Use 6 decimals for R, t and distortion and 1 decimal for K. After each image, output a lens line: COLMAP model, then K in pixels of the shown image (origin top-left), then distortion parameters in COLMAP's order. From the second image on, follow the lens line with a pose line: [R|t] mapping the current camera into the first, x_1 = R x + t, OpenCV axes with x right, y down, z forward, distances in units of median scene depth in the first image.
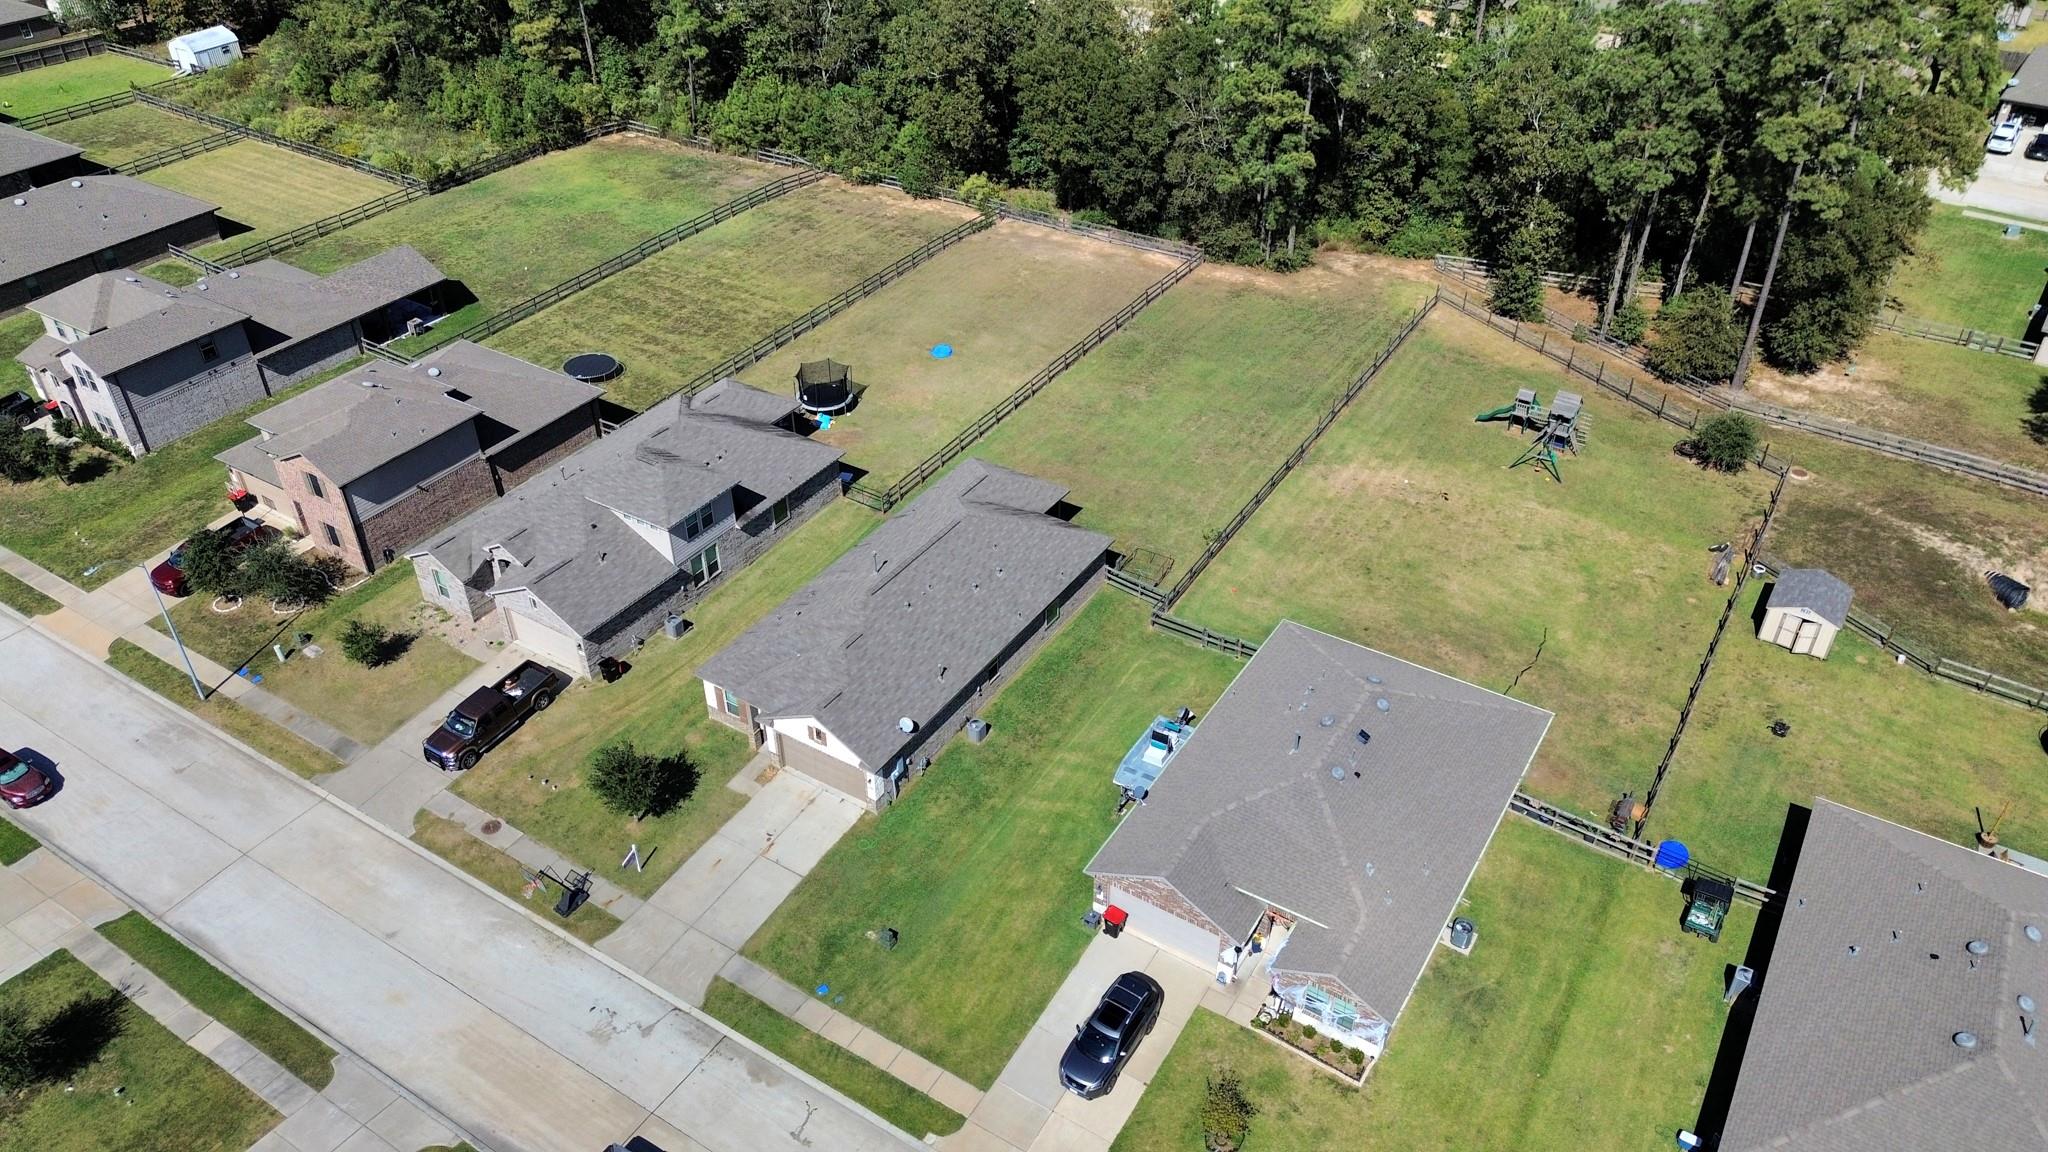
lens RADIAL K [[1447.5, 0, 1024.0], [0, 1447.5, 576.0], [0, 0, 1]] dist [0.071610, -0.068397]
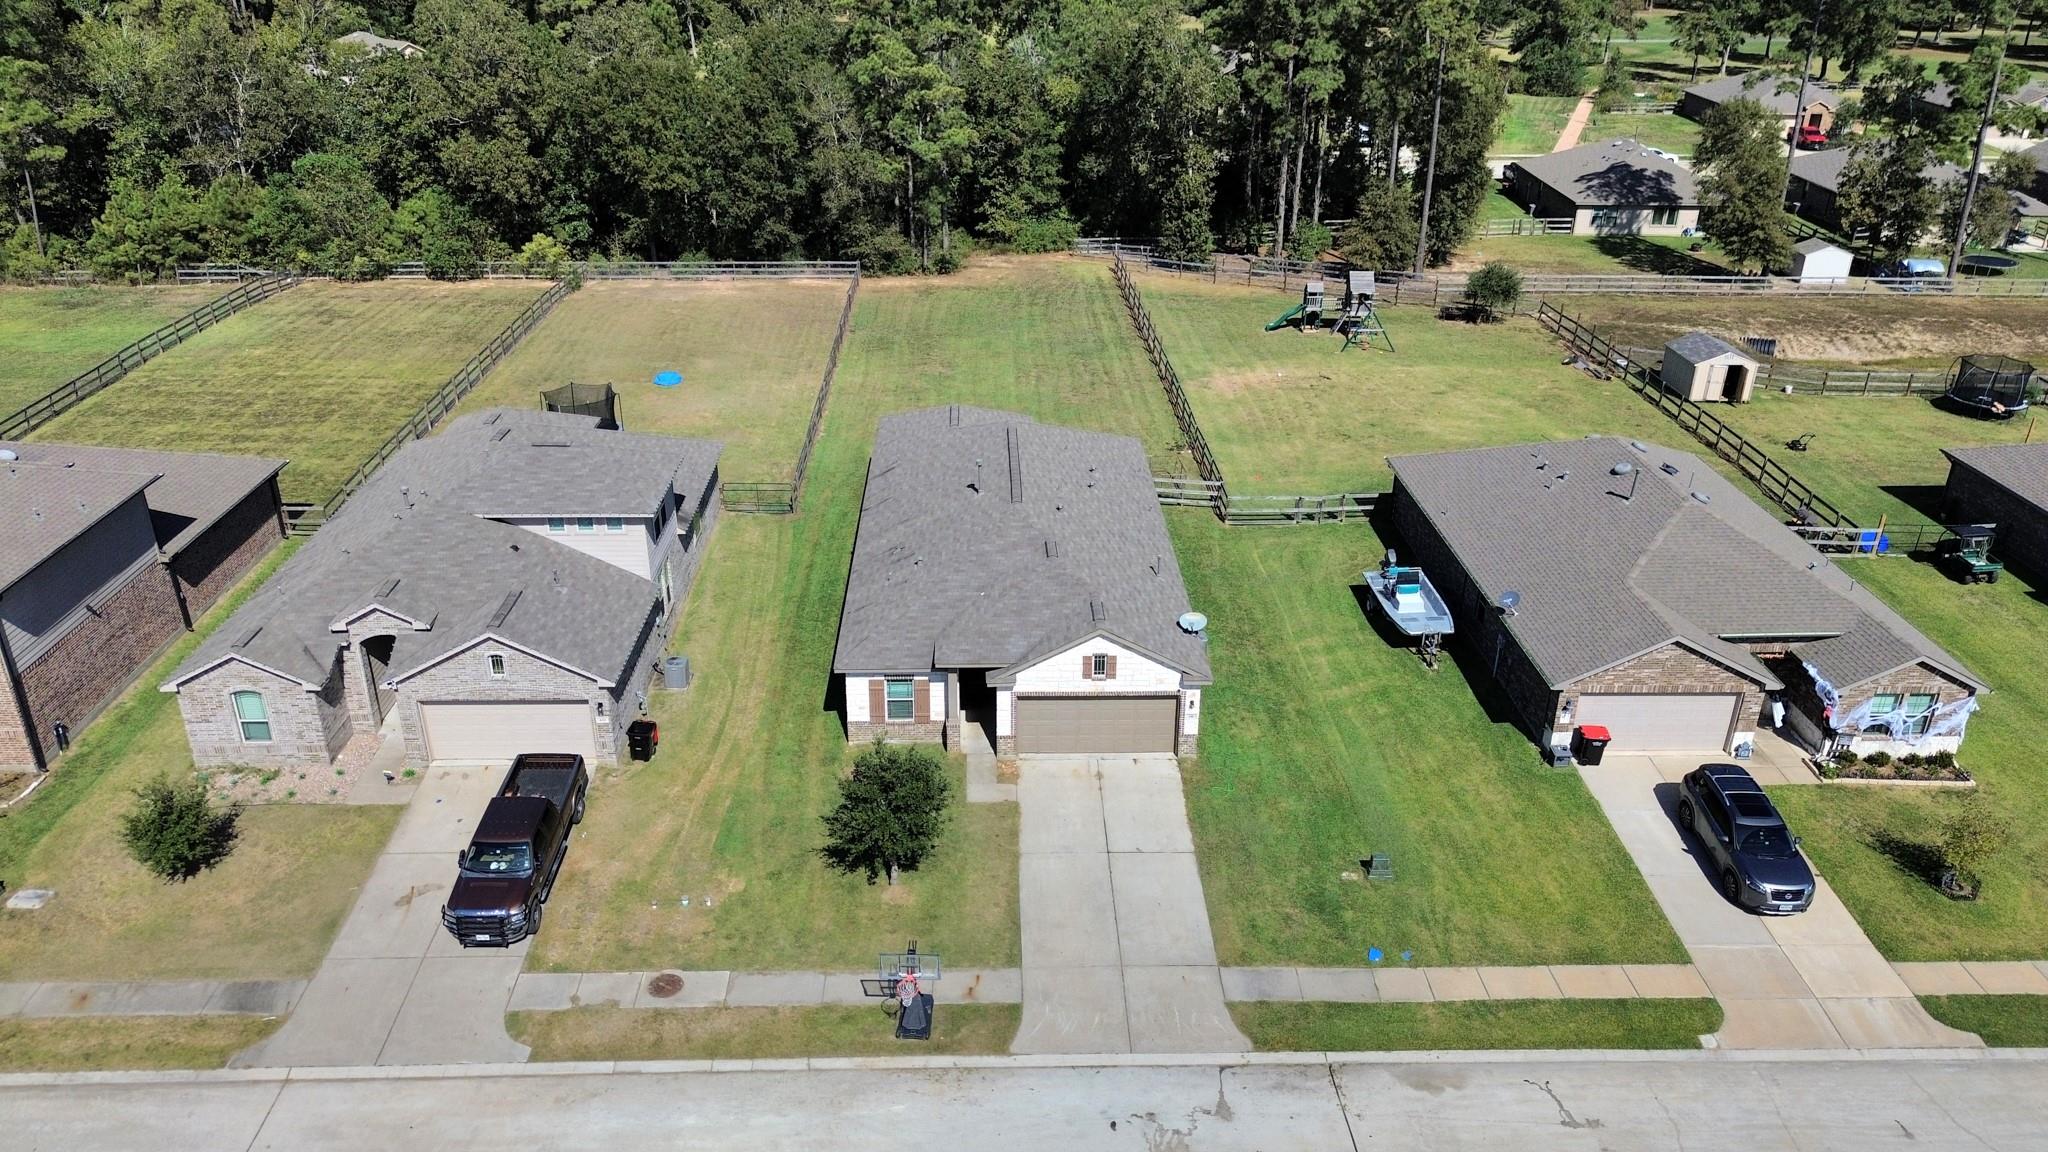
lens RADIAL K [[1447.5, 0, 1024.0], [0, 1447.5, 576.0], [0, 0, 1]] dist [0.071610, -0.068397]
pose [[0.828078, -0.229792, 0.511354, -0.396741], [0.318414, 0.943512, -0.091640, 0.094230], [-0.461410, 0.238708, 0.854470, 0.334087]]
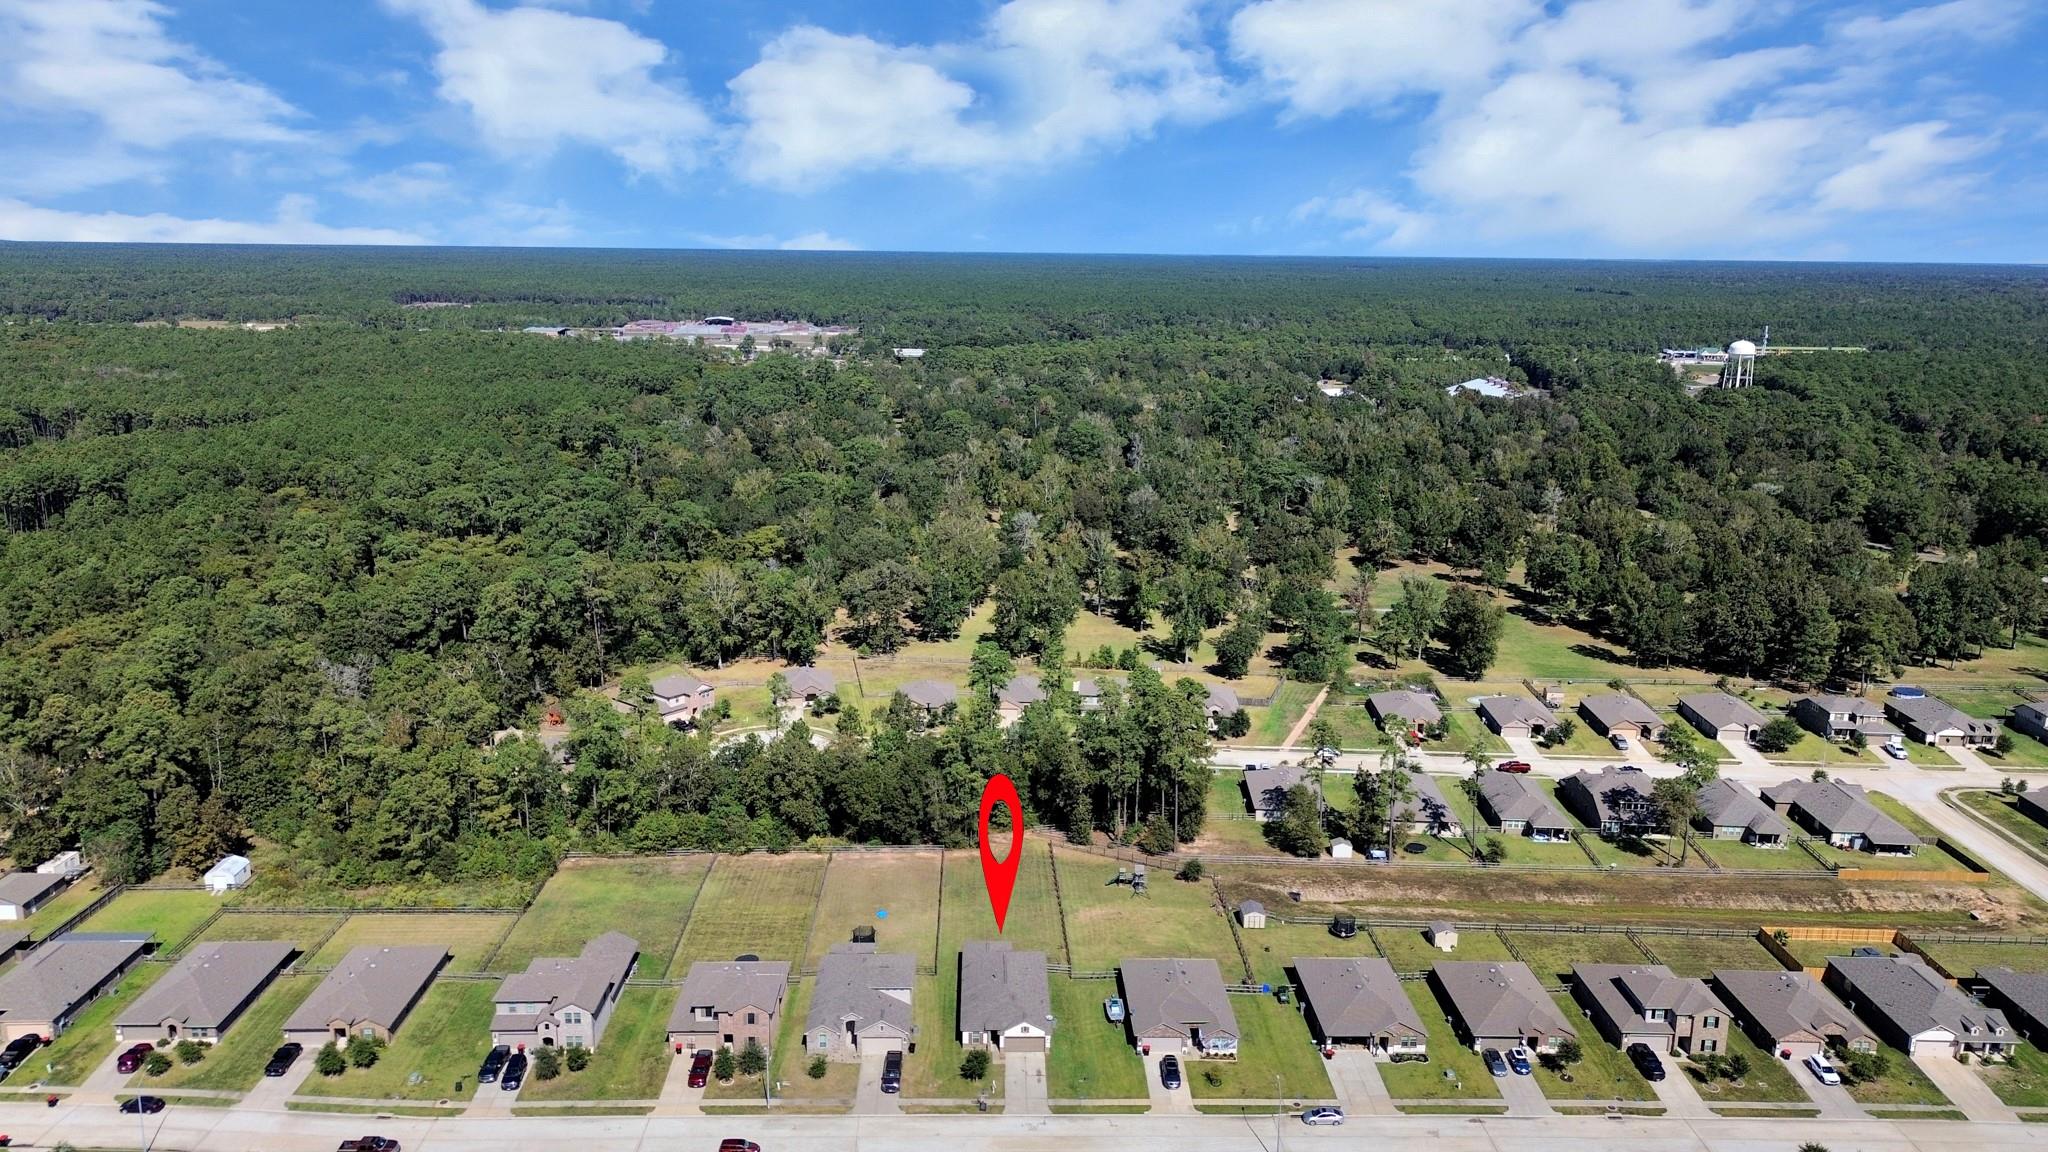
lens RADIAL K [[1447.5, 0, 1024.0], [0, 1447.5, 576.0], [0, 0, 1]] dist [0.071610, -0.068397]
pose [[0.829609, -0.109005, 0.547601, -1.245583], [0.312785, 0.903150, -0.294084, 0.113674], [-0.462510, 0.415256, 0.783357, -1.231776]]
